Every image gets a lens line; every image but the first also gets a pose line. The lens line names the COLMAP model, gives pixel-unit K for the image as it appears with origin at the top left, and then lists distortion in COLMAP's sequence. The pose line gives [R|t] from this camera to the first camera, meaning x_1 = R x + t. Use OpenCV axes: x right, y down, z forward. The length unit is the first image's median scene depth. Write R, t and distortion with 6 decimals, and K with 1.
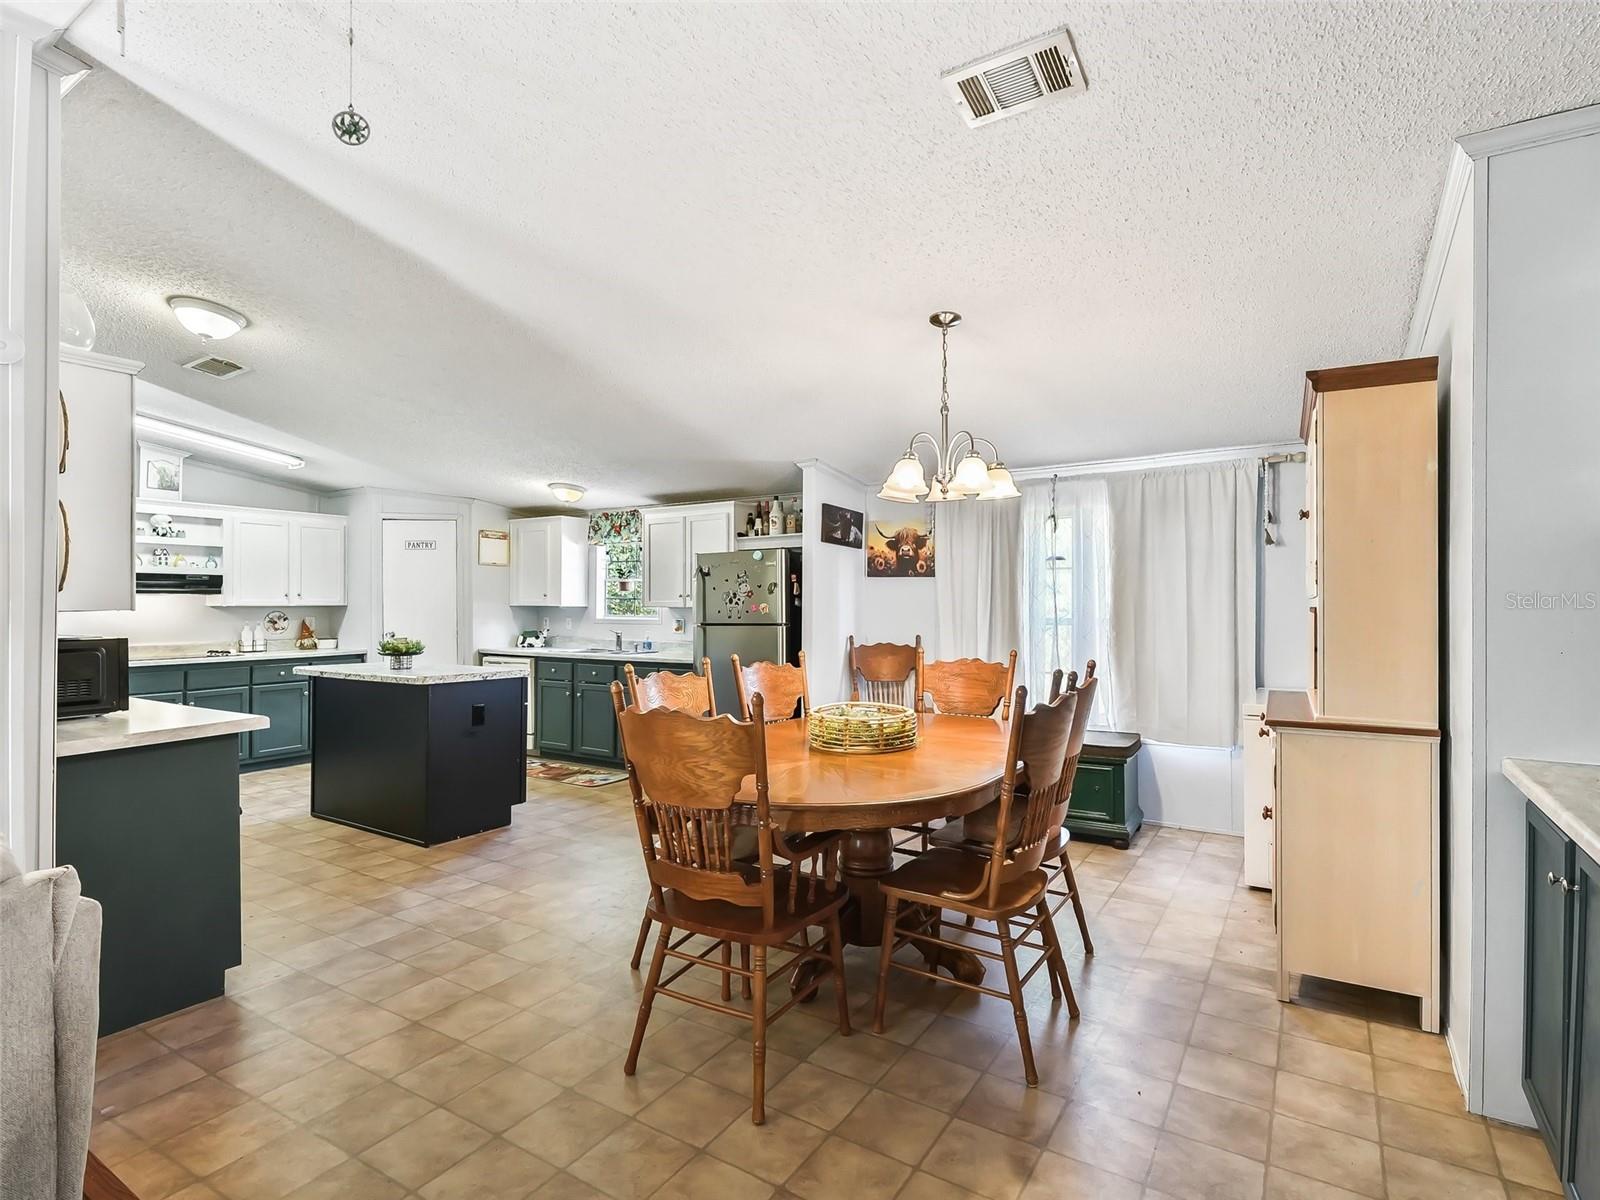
lens RADIAL K [[793.8, 0, 776.1], [0, 793.8, 595.6], [0, 0, 1]] dist [-0.001950, -0.003968]
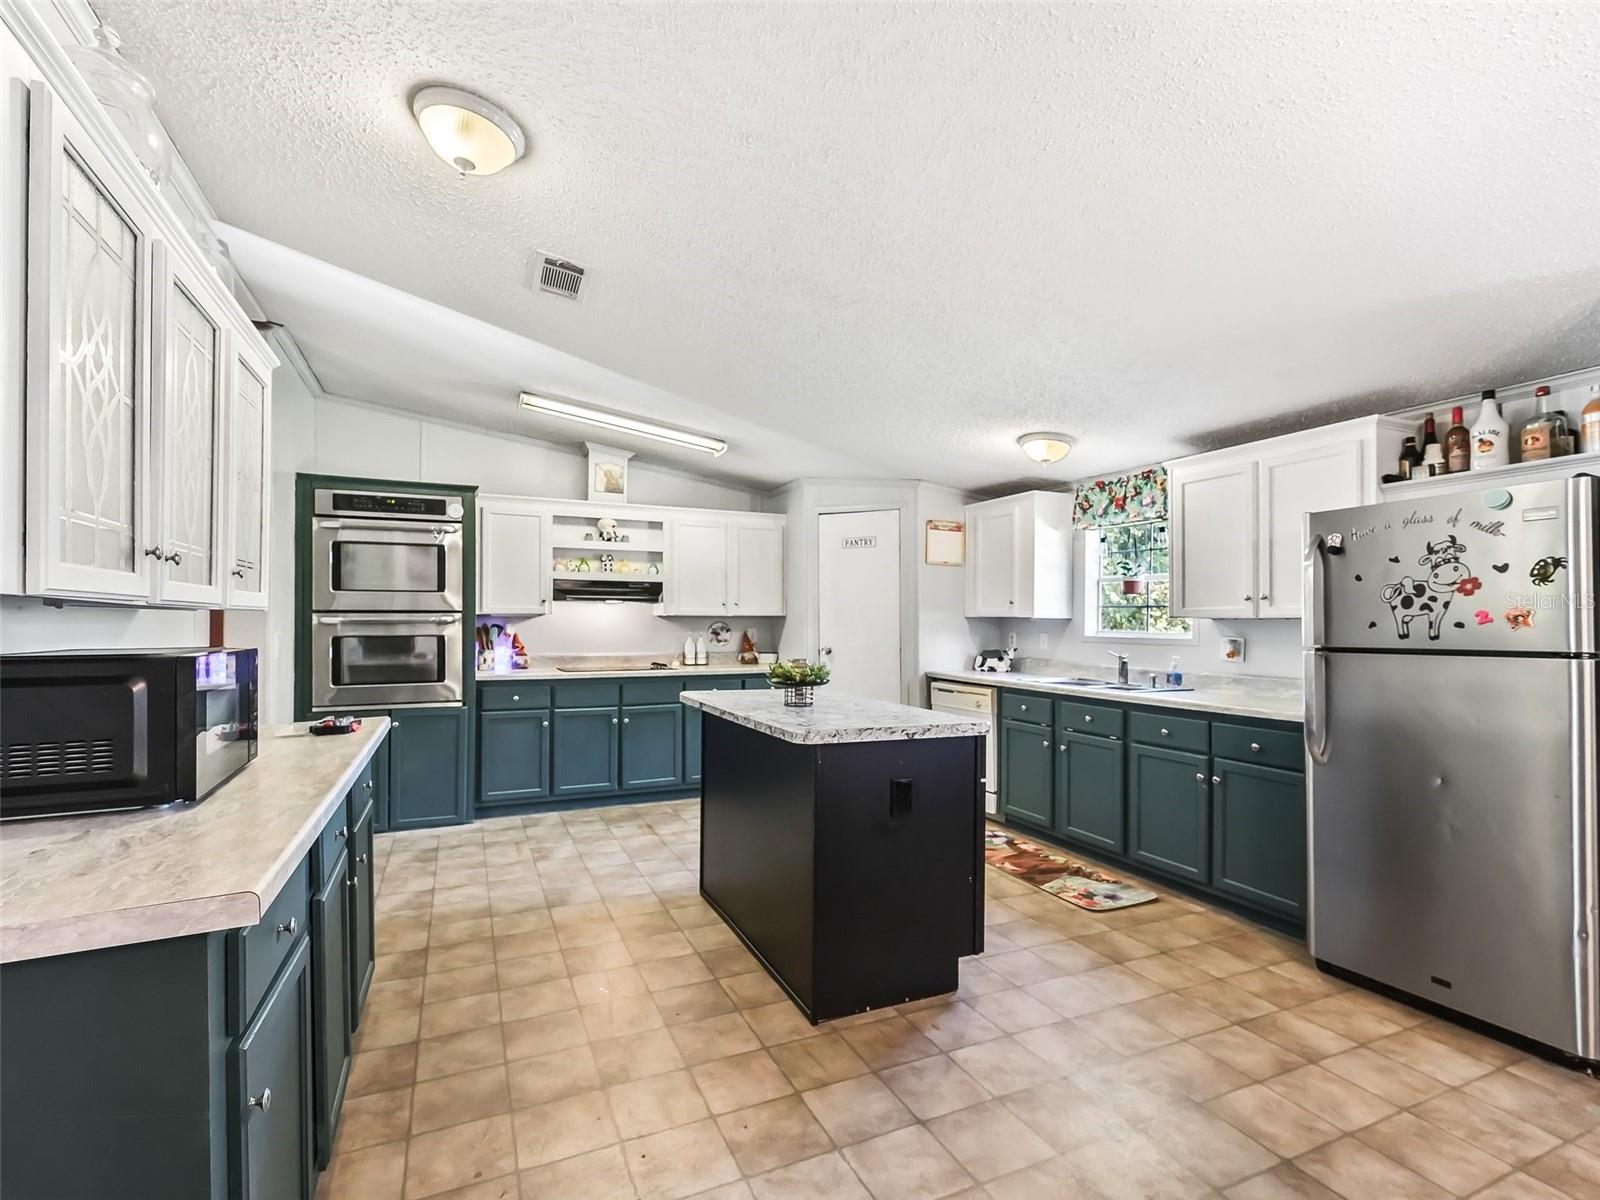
lens RADIAL K [[725.7, 0, 789.6], [0, 725.7, 612.8], [0, 0, 1]] dist [0.003303, 0.000886]
pose [[0.840362, -0.000961, -0.542025, -0.117722], [0.000116, 0.999999, -0.001594, 0.012181], [0.542026, 0.001276, 0.840361, 0.382887]]
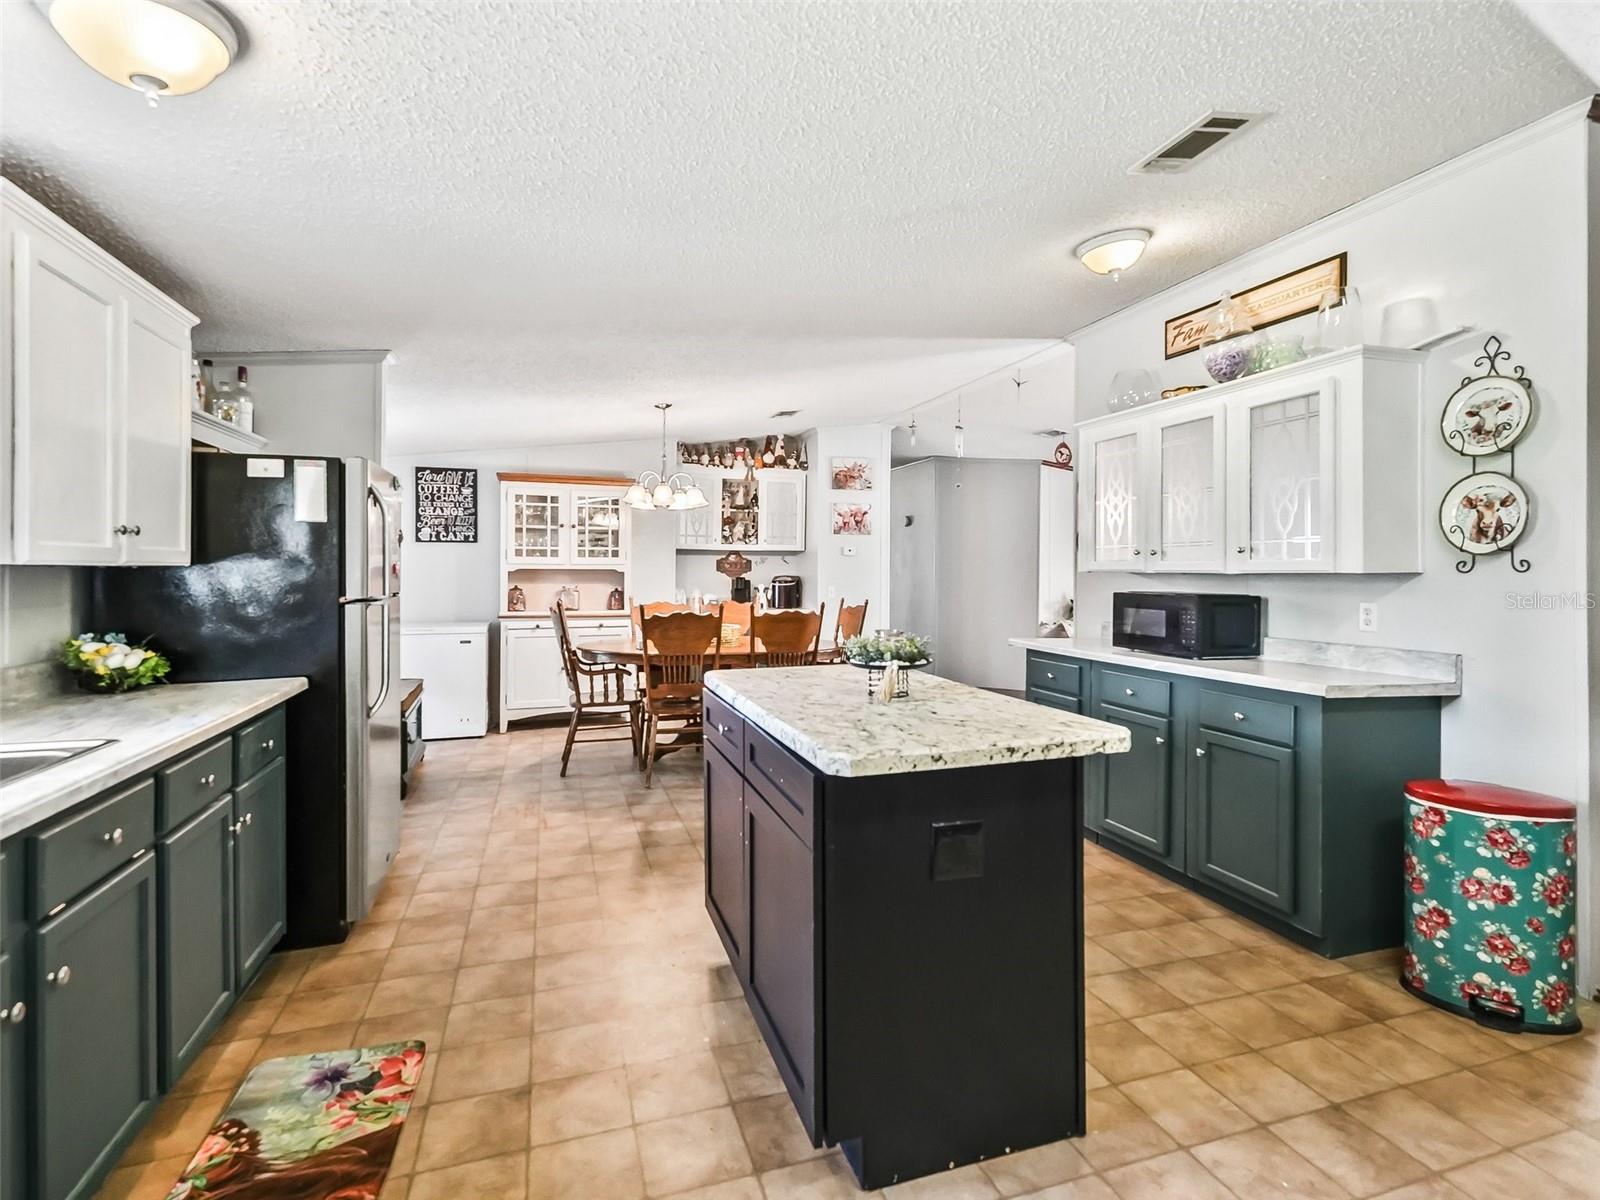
lens RADIAL K [[793.8, 0, 791.9], [0, 793.8, 574.3], [0, 0, 1]] dist [-0.001950, -0.003968]
pose [[-0.775284, -0.002329, 0.631608, -0.583755], [-0.005804, 0.999977, -0.003437, 0.012267], [-0.631586, -0.006330, -0.775280, 1.123363]]
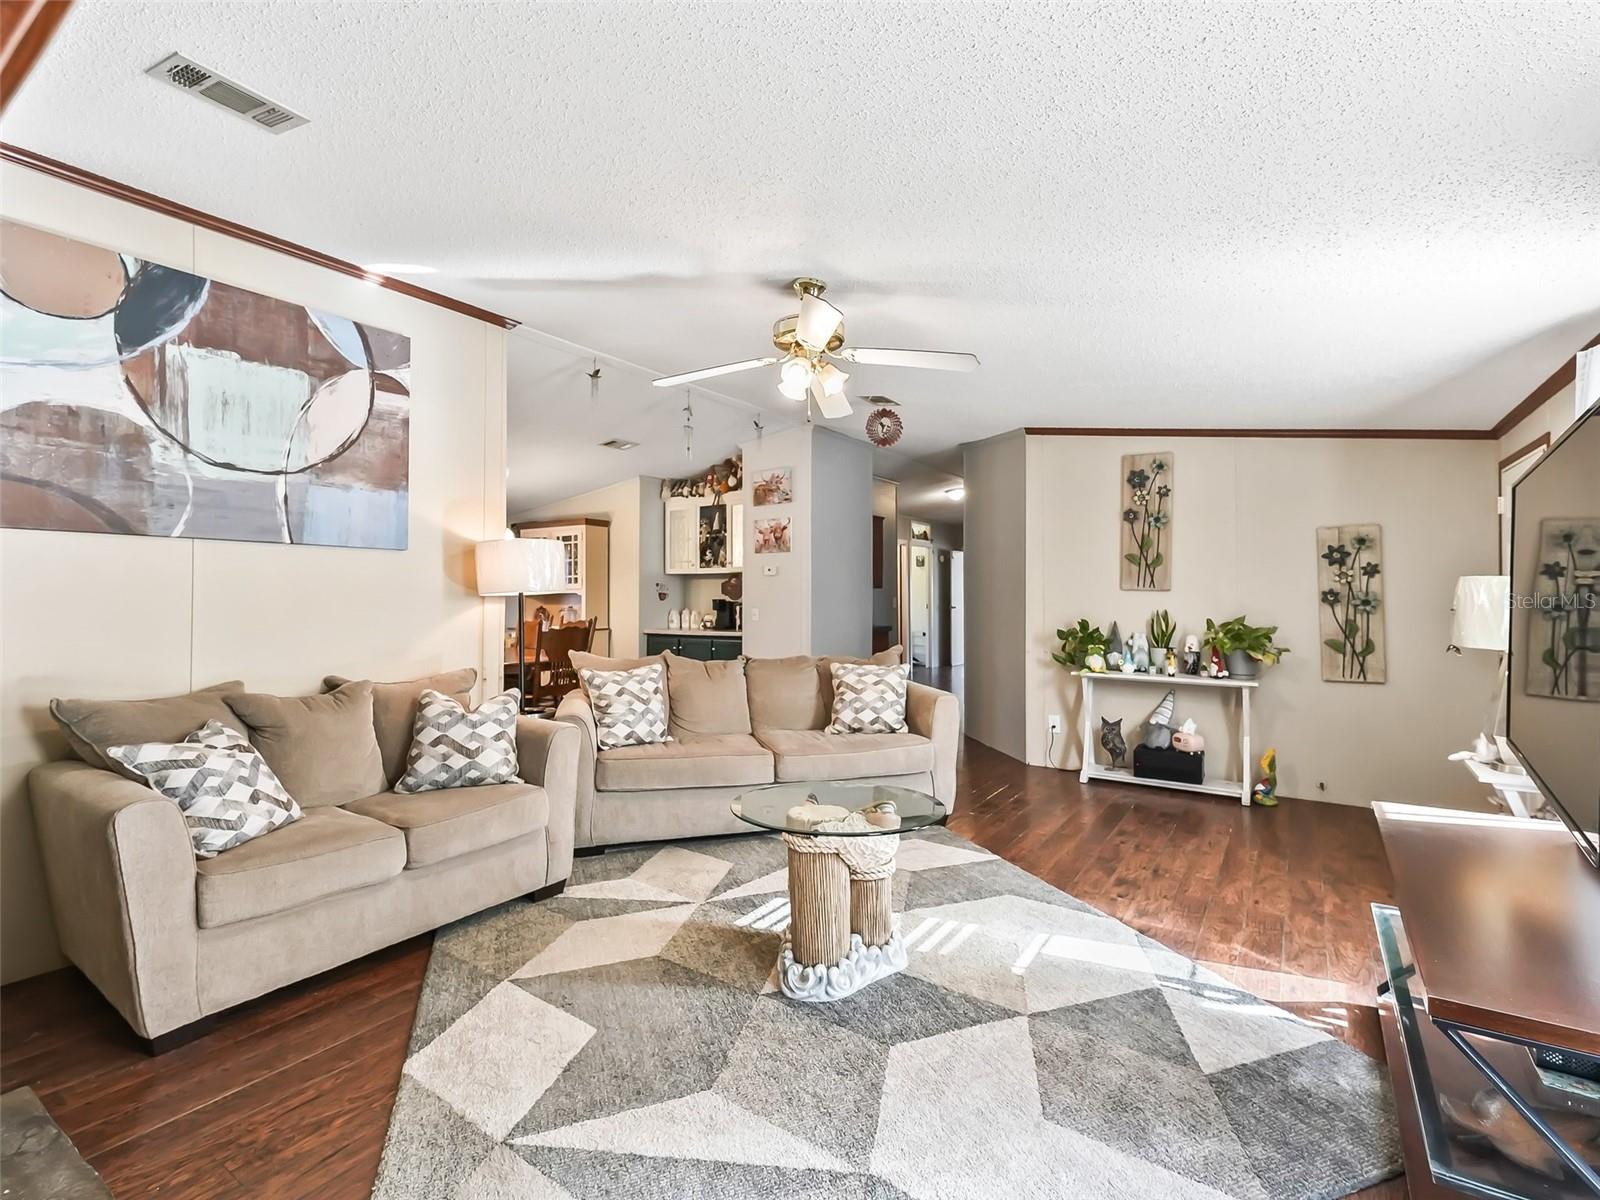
lens RADIAL K [[725.7, 0, 824.8], [0, 725.7, 593.4], [0, 0, 1]] dist [0.003303, 0.000886]
pose [[-0.000784, 0.009075, 0.999959, -0.923213], [-0.003939, 0.999951, -0.009078, 0.013689], [-0.999992, -0.003946, -0.000748, 0.022376]]
